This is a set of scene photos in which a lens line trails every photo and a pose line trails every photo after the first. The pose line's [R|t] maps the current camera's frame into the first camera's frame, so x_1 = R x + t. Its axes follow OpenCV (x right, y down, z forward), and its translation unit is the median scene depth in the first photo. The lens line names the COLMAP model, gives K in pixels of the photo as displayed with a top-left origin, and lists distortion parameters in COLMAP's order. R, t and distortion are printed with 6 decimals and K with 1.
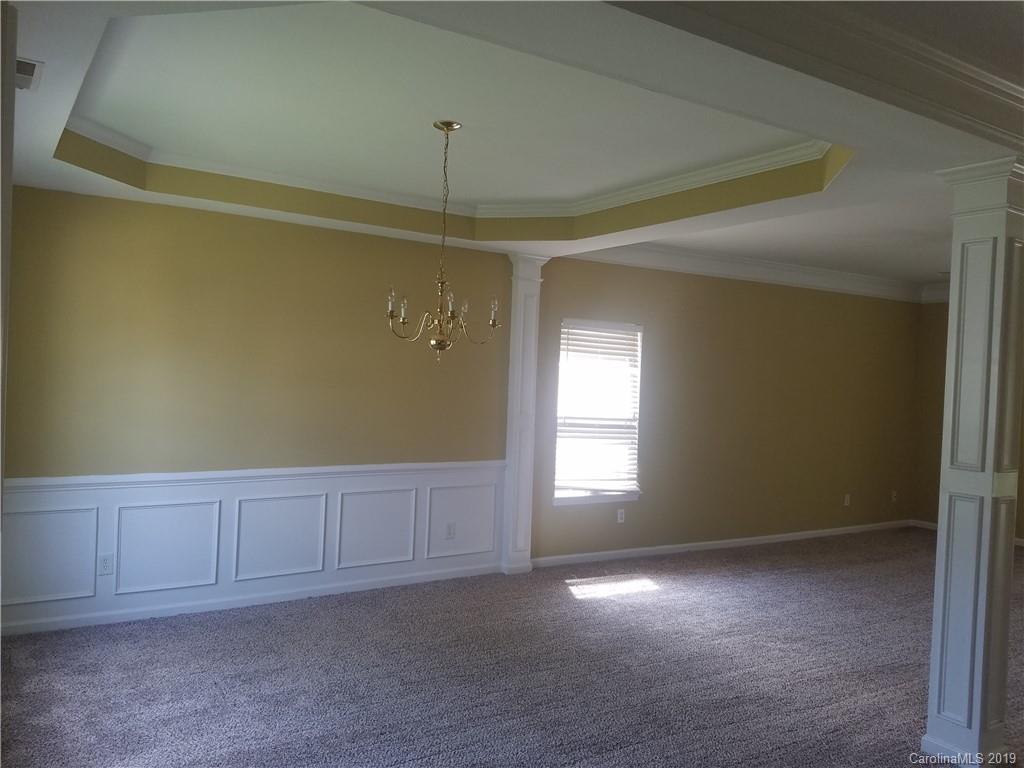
lens RADIAL K [[782.1, 0, 496.9], [0, 782.1, 375.0], [0, 0, 1]] dist [0.194207, -0.357904]
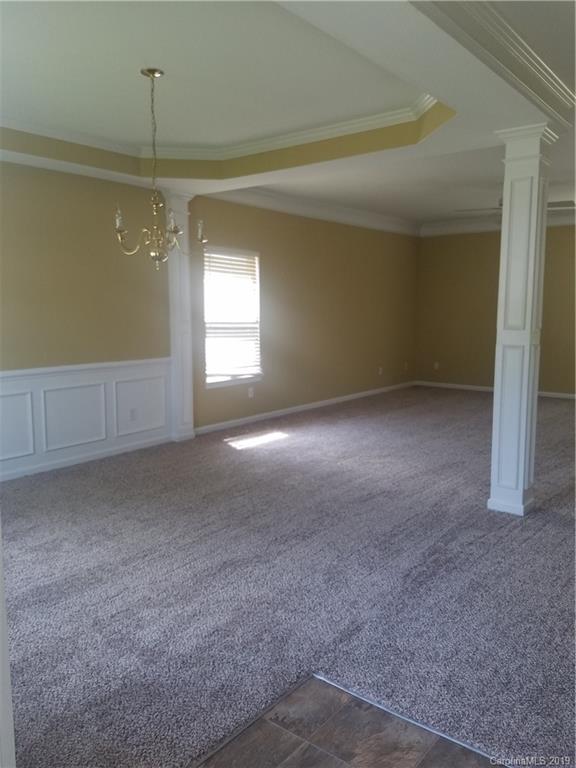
lens RADIAL K [[589.7, 0, 286.5], [0, 589.7, 366.1], [0, 0, 1]] dist [0.288361, -0.599505]
pose [[0.942298, -0.073845, 0.326529, -0.131654], [0.039638, 0.993118, 0.110209, 0.023462], [-0.332420, -0.090907, 0.938740, 0.012149]]
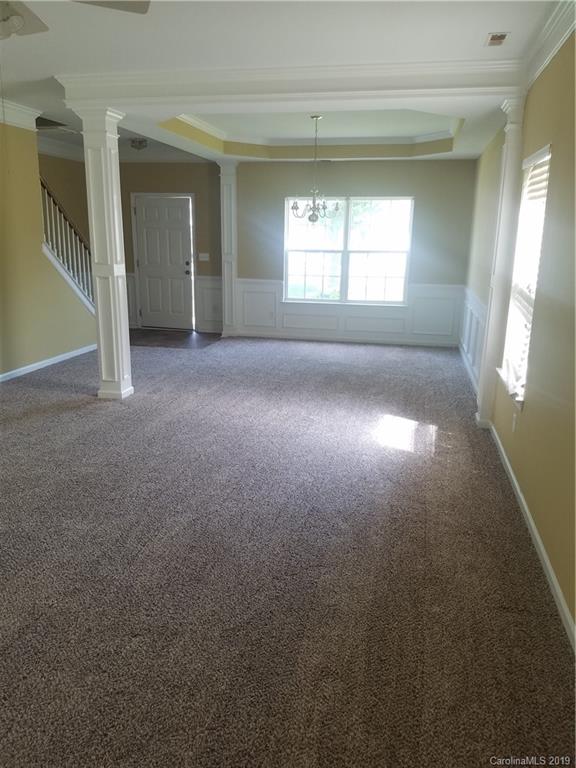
lens RADIAL K [[598.8, 0, 288.0], [0, 598.8, 384.0], [0, 0, 1]] dist [0.201703, -0.338760]
pose [[-0.695123, 0.128302, -0.707349, 0.791205], [-0.043182, 0.974716, 0.219234, 0.027149], [0.717593, 0.182939, -0.672007, 1.366429]]
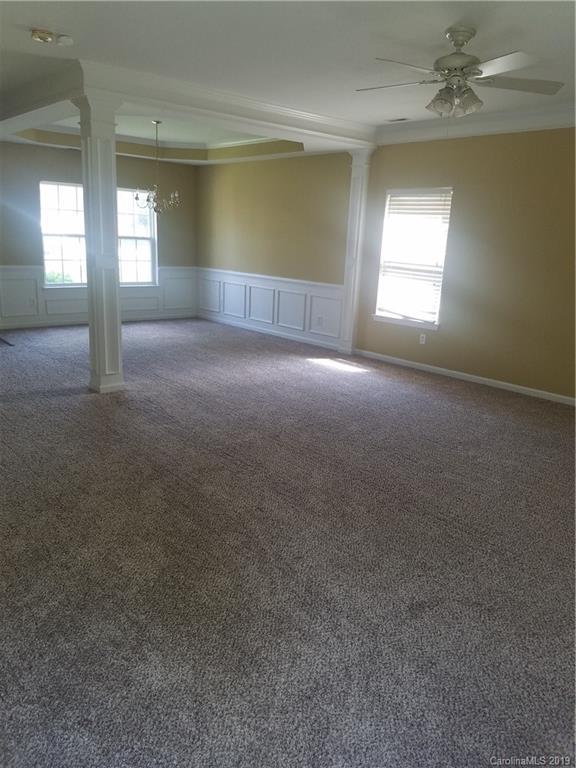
lens RADIAL K [[589.7, 0, 286.5], [0, 589.7, 366.1], [0, 0, 1]] dist [0.288361, -0.599505]
pose [[0.173581, 0.186888, -0.966924, 1.232072], [-0.038016, 0.982369, 0.183049, 0.051306], [0.984086, 0.004985, 0.177625, 0.653563]]
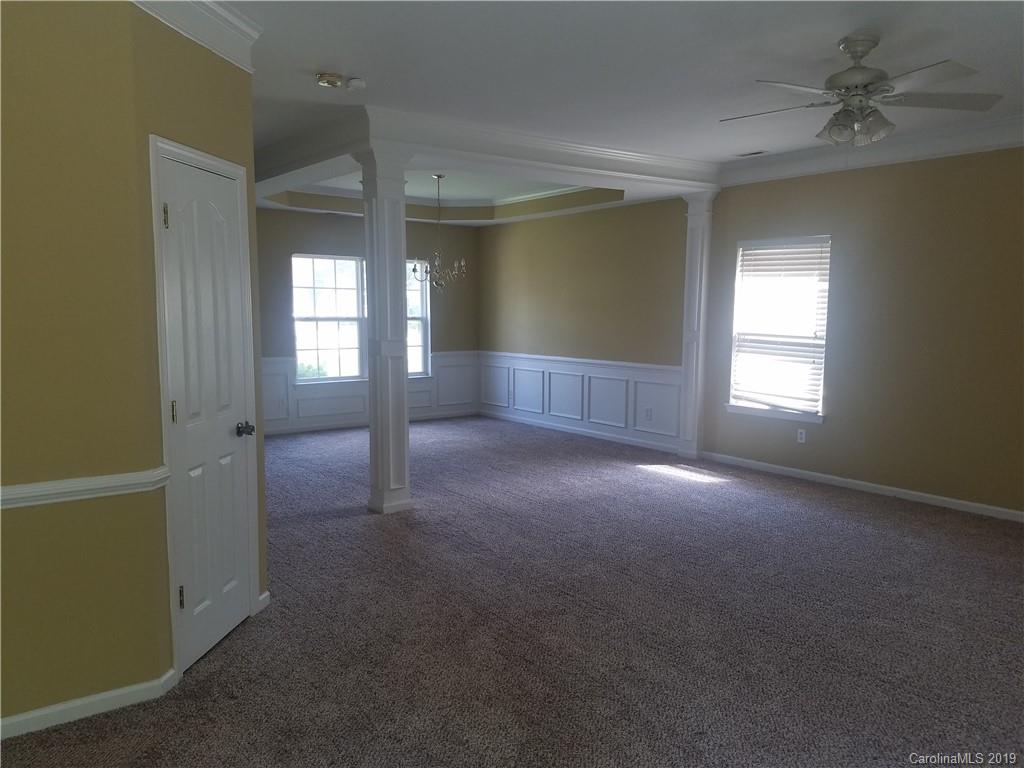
lens RADIAL K [[788.1, 0, 491.9], [0, 788.1, 395.2], [0, 0, 1]] dist [0.247913, -0.473261]
pose [[0.081196, 0.078661, -0.993589, 1.242268], [-0.001431, 0.996889, 0.078805, 0.054907], [0.996697, -0.004977, 0.081056, 0.592862]]
